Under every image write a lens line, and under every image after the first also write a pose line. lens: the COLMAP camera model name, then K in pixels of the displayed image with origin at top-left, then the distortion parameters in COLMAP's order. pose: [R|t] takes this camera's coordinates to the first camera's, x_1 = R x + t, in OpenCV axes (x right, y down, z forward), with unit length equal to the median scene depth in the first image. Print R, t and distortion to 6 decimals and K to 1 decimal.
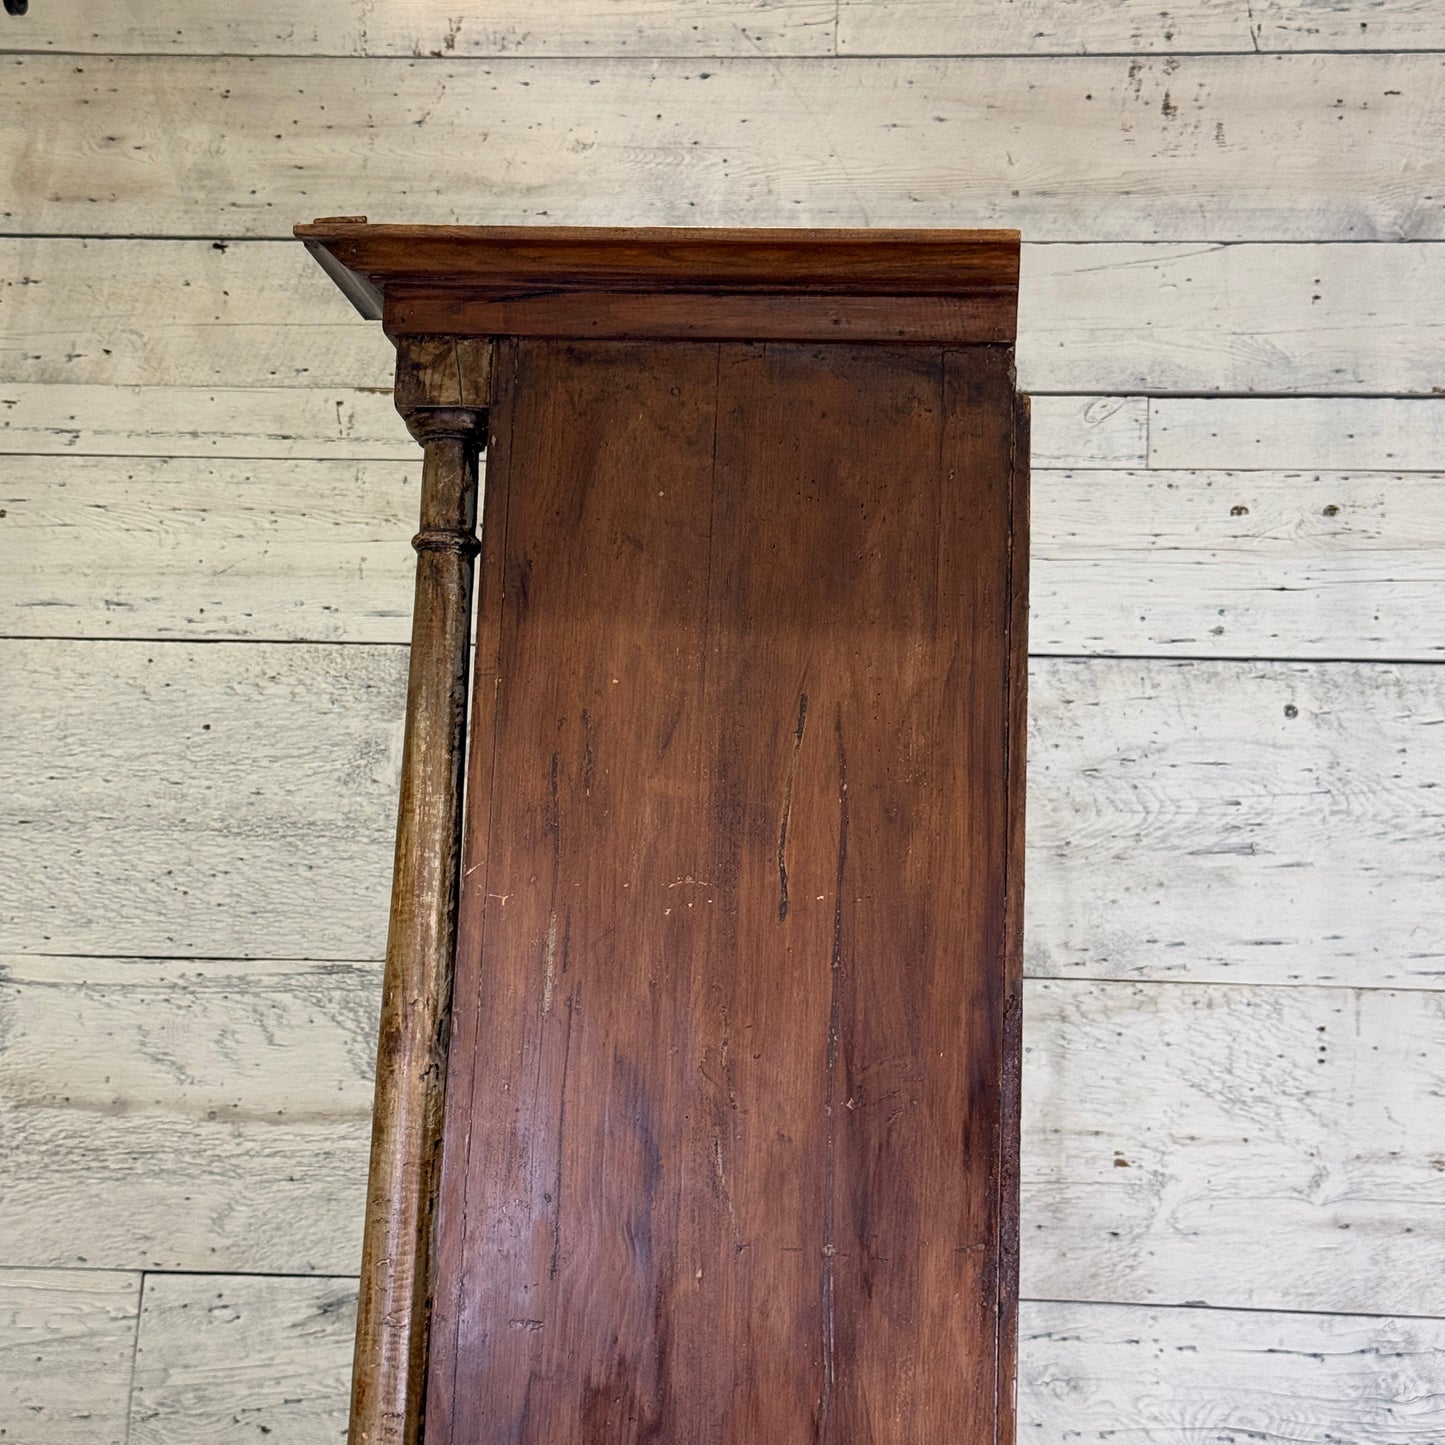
lens RADIAL K [[2686.8, 0, 729.1], [0, 2686.8, 739.0], [0, 0, 1]] dist [0.184848, -0.308921]
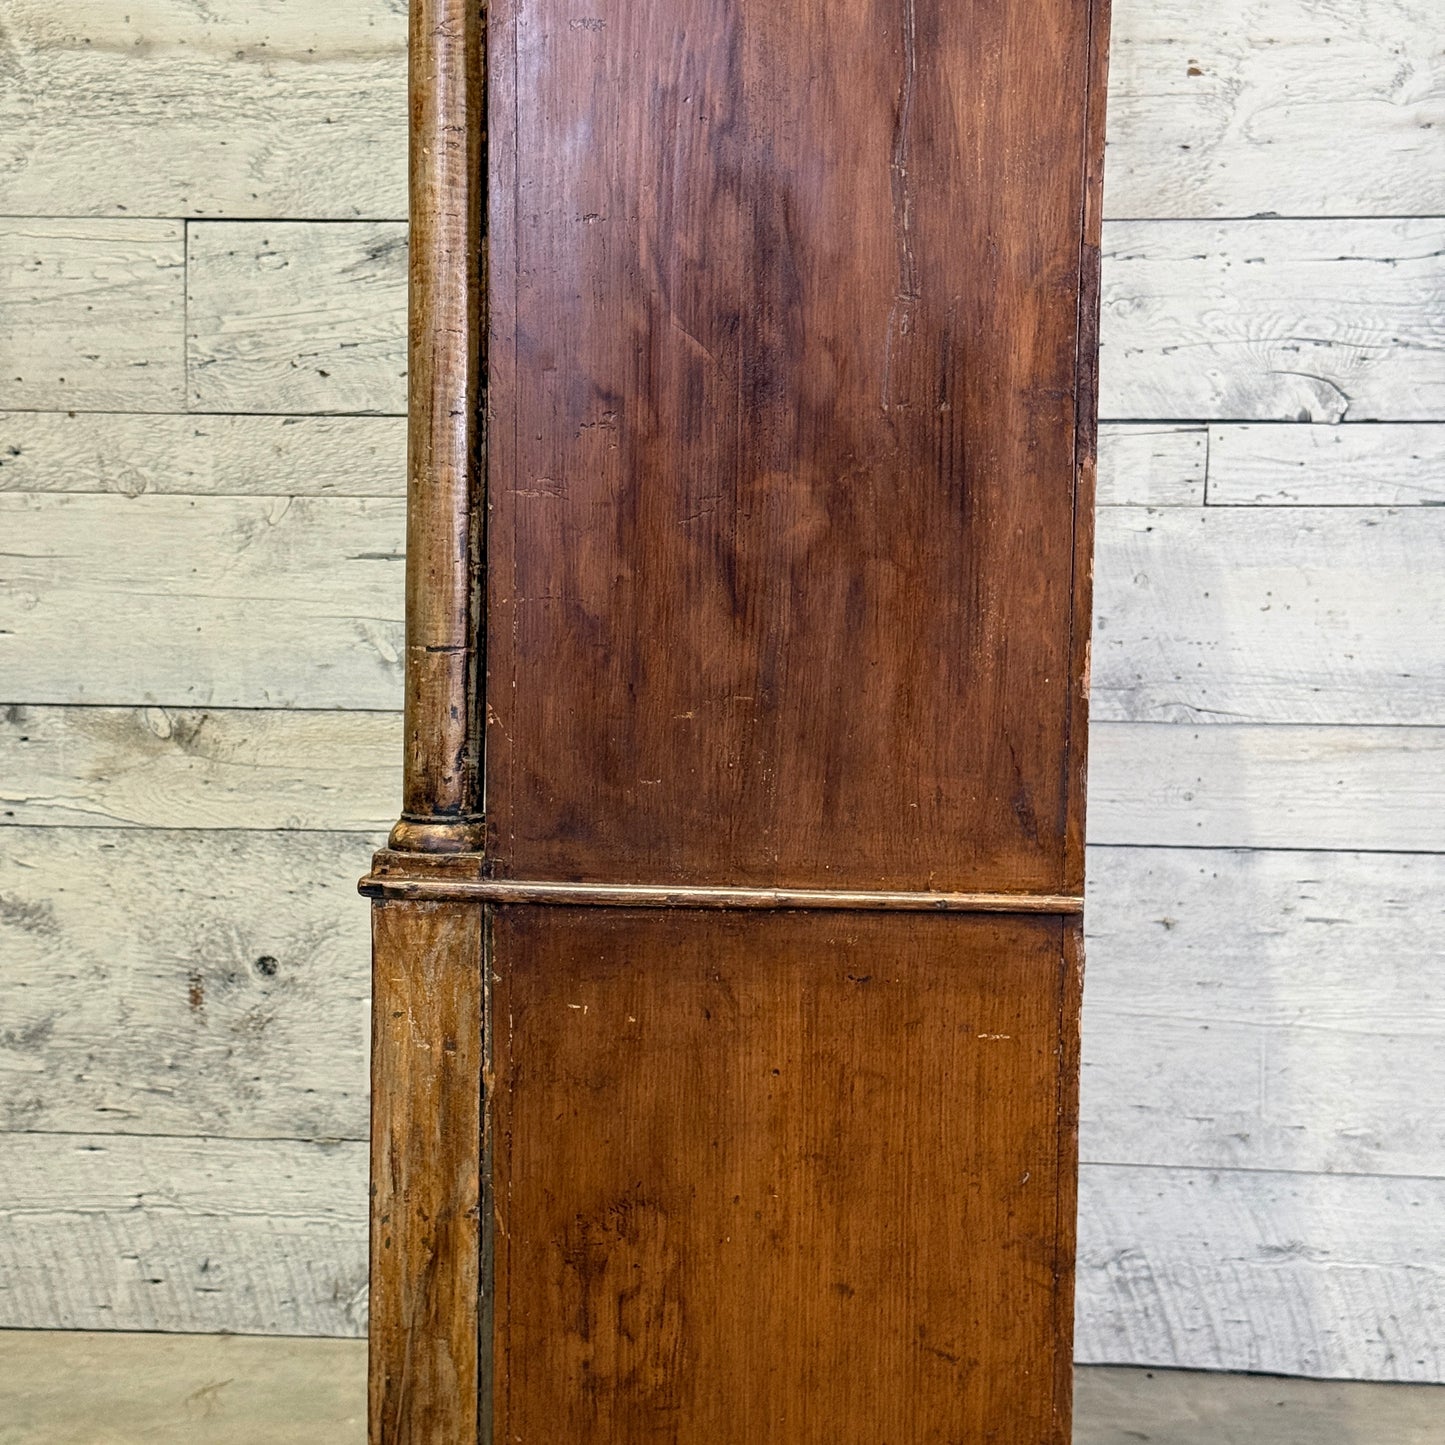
lens RADIAL K [[2686.8, 0, 729.1], [0, 2686.8, 739.0], [0, 0, 1]] dist [0.184848, -0.308921]
pose [[0.999600, -0.023541, -0.015685, -0.009291], [0.027018, 0.958800, 0.282795, 0.104710], [0.008382, -0.283105, 0.959052, 0.012652]]
